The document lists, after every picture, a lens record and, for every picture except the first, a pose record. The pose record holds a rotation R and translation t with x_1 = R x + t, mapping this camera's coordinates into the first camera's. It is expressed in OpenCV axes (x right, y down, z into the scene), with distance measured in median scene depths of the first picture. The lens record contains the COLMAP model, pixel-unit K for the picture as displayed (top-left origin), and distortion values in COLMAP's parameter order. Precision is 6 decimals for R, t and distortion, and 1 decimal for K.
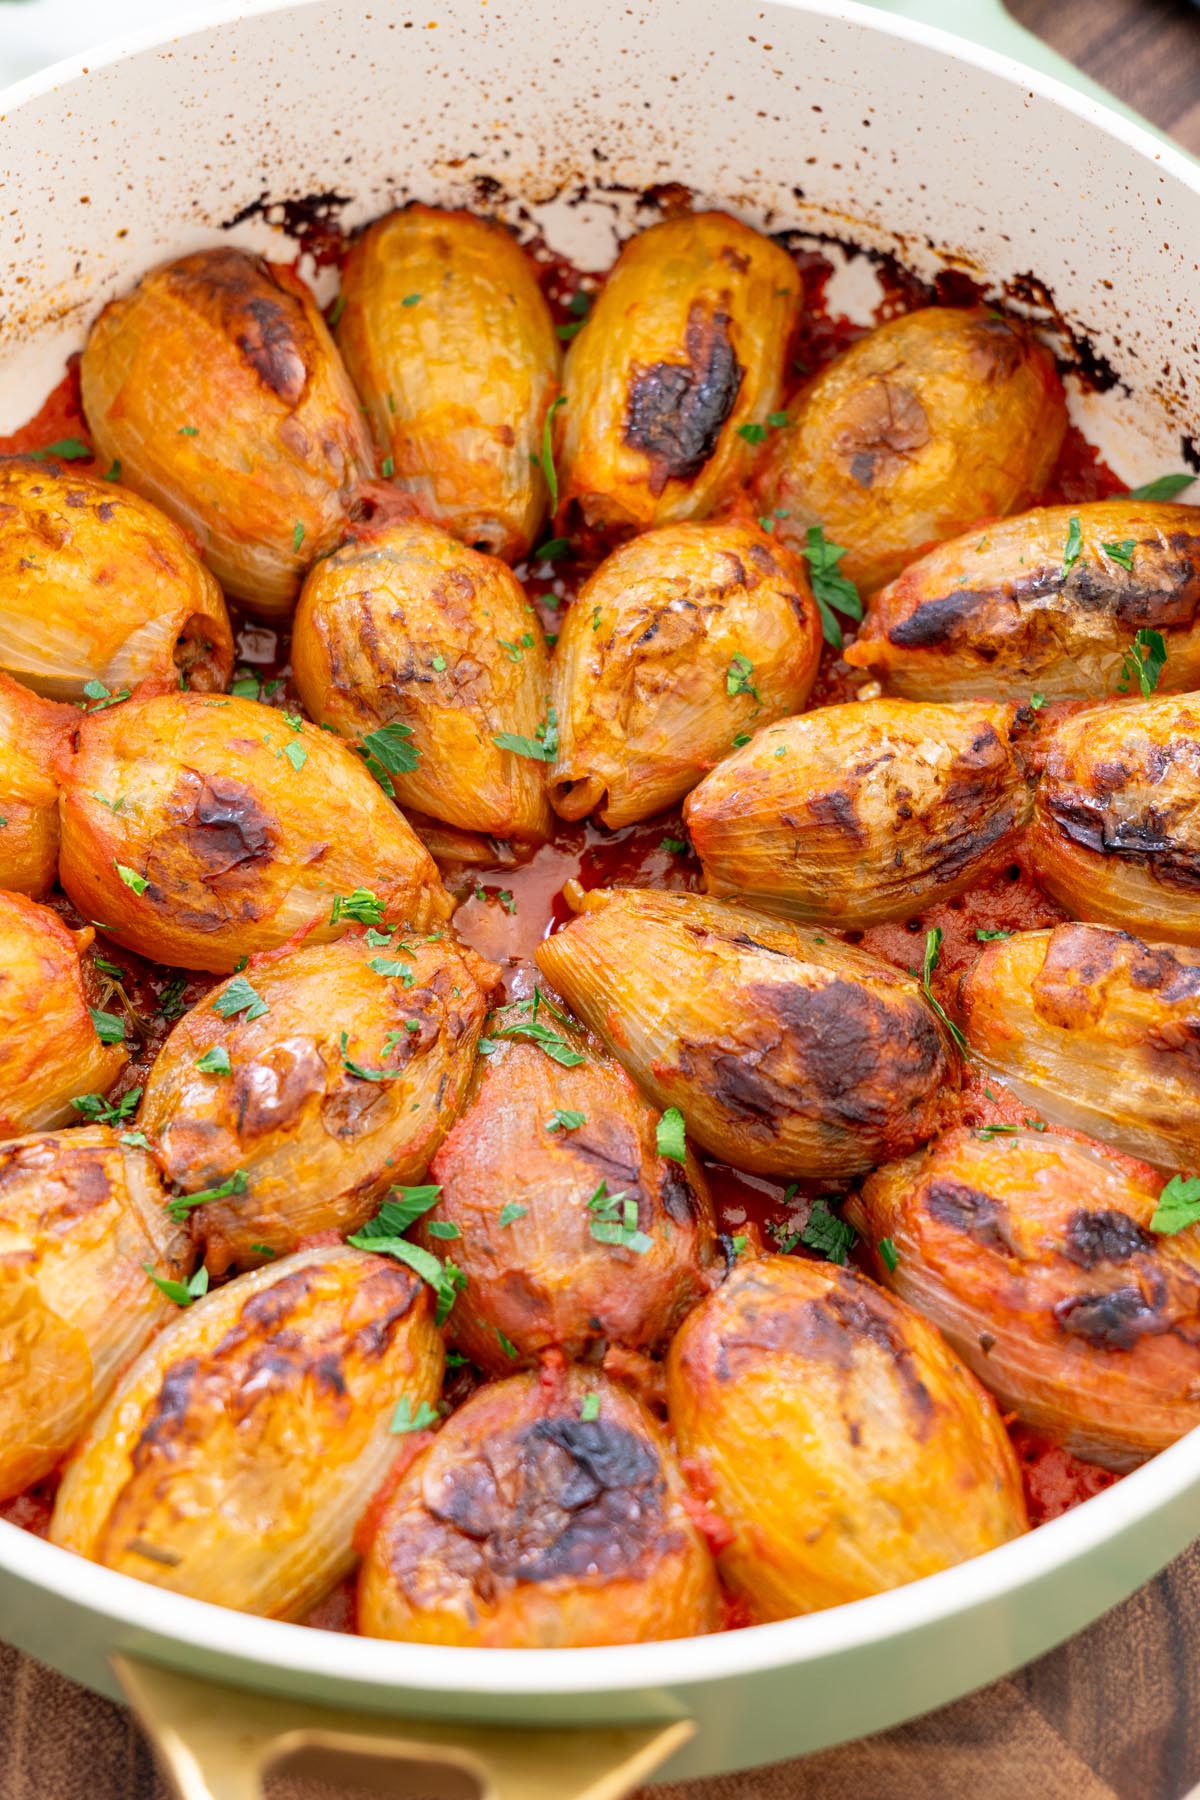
lens RADIAL K [[3027.1, 0, 605.9], [0, 3027.1, 889.4], [0, 0, 1]] dist [0.130718, 0.000000]
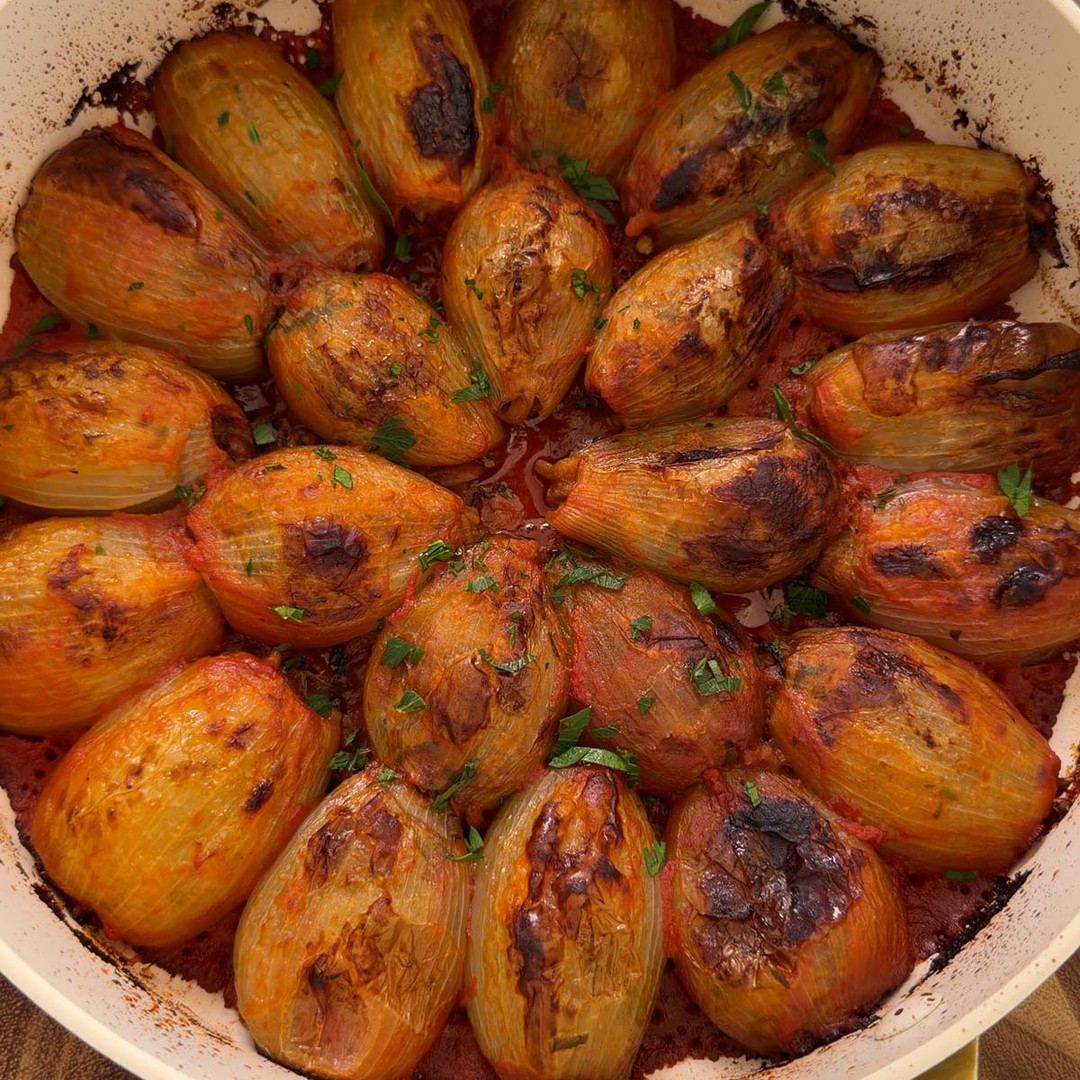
lens RADIAL K [[1437.4, 0, 537.2], [0, 1437.4, 535.5], [0, 0, 1]] dist [0.123190, 0.000000]
pose [[0.879432, -0.463128, 0.110058, -0.107352], [0.417760, 0.861715, 0.287964, -0.175419], [-0.228203, -0.207267, 0.951296, 0.324494]]
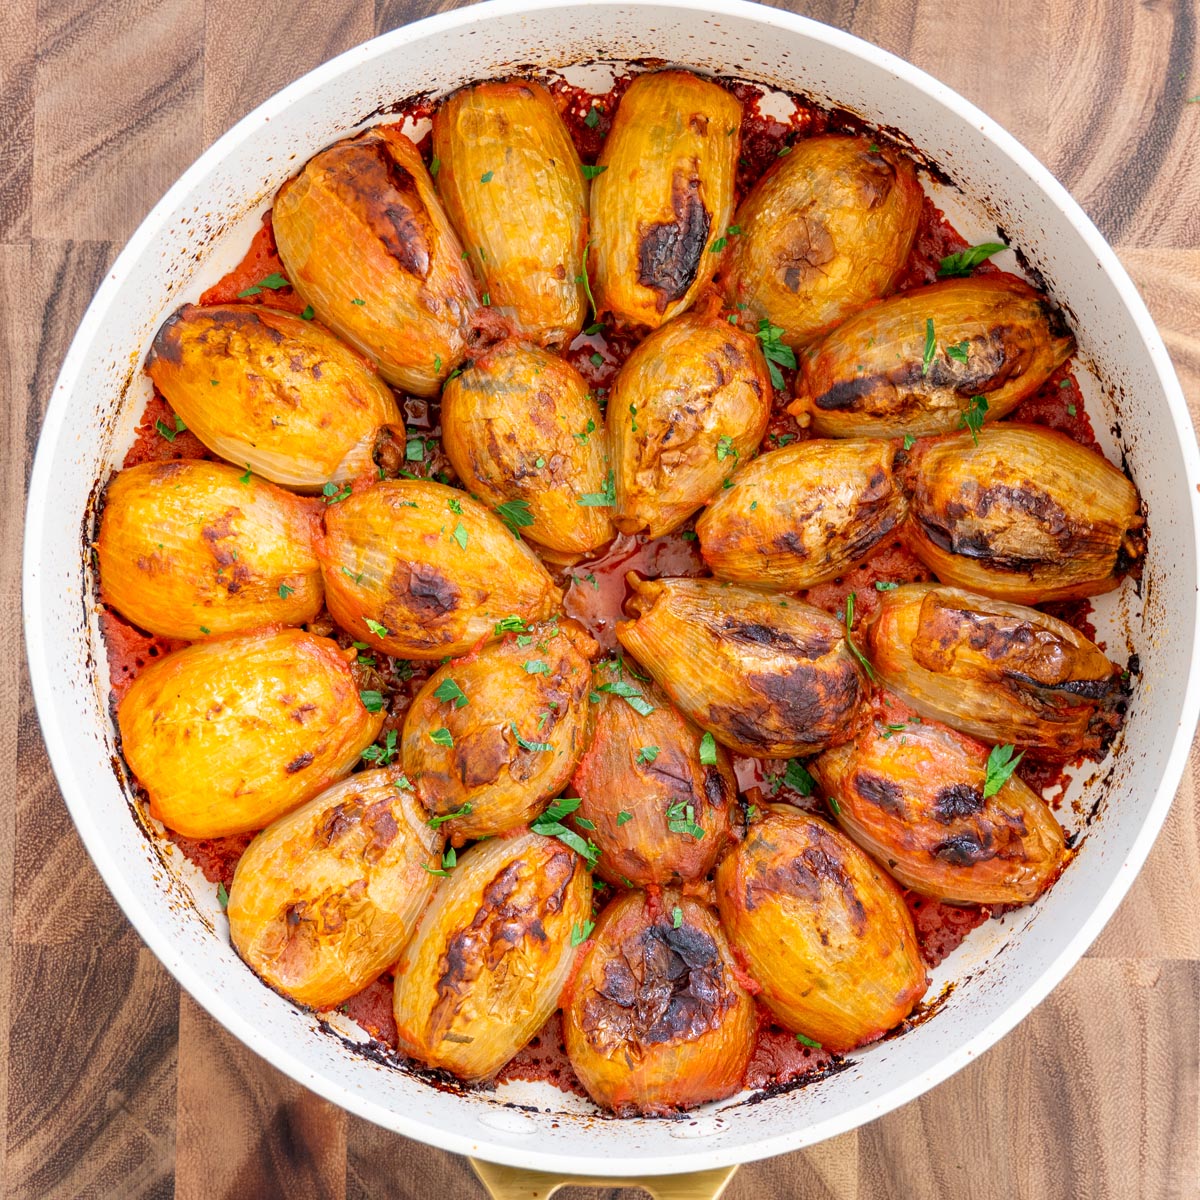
lens RADIAL K [[2244.4, 0, 596.5], [0, 2244.4, 606.1], [0, 0, 1]] dist [0.170193, 0.000000]
pose [[0.995607, -0.093318, -0.007653, -0.023000], [0.086219, 0.881858, 0.463566, -0.562268], [-0.036510, -0.462189, 0.886029, -0.099987]]
